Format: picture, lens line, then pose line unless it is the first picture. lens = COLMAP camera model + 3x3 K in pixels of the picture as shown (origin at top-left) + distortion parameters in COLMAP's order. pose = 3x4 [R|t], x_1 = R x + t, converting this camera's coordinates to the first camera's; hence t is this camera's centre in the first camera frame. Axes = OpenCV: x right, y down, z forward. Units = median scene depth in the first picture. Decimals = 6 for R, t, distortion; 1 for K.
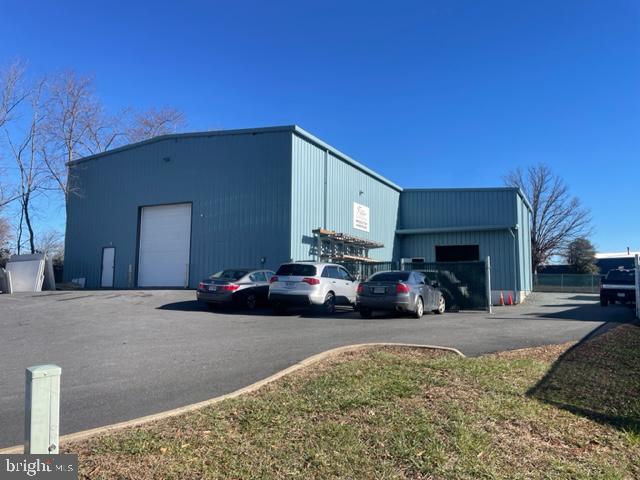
lens RADIAL K [[476.6, 0, 316.6], [0, 476.6, 237.1], [0, 0, 1]] dist [0.081942, -0.086340]
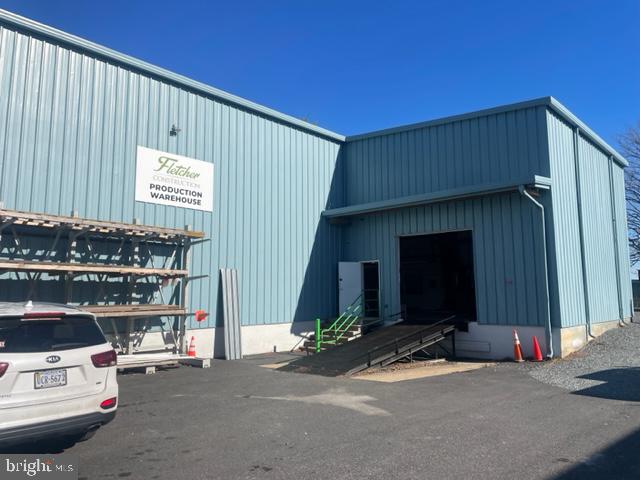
lens RADIAL K [[476.6, 0, 323.3], [0, 476.6, 236.3], [0, 0, 1]] dist [0.081942, -0.086340]
pose [[0.967452, -0.044626, -0.249090, 0.324174], [0.039411, 0.998888, -0.025889, 0.030461], [0.249968, 0.015229, 0.968134, 0.515519]]
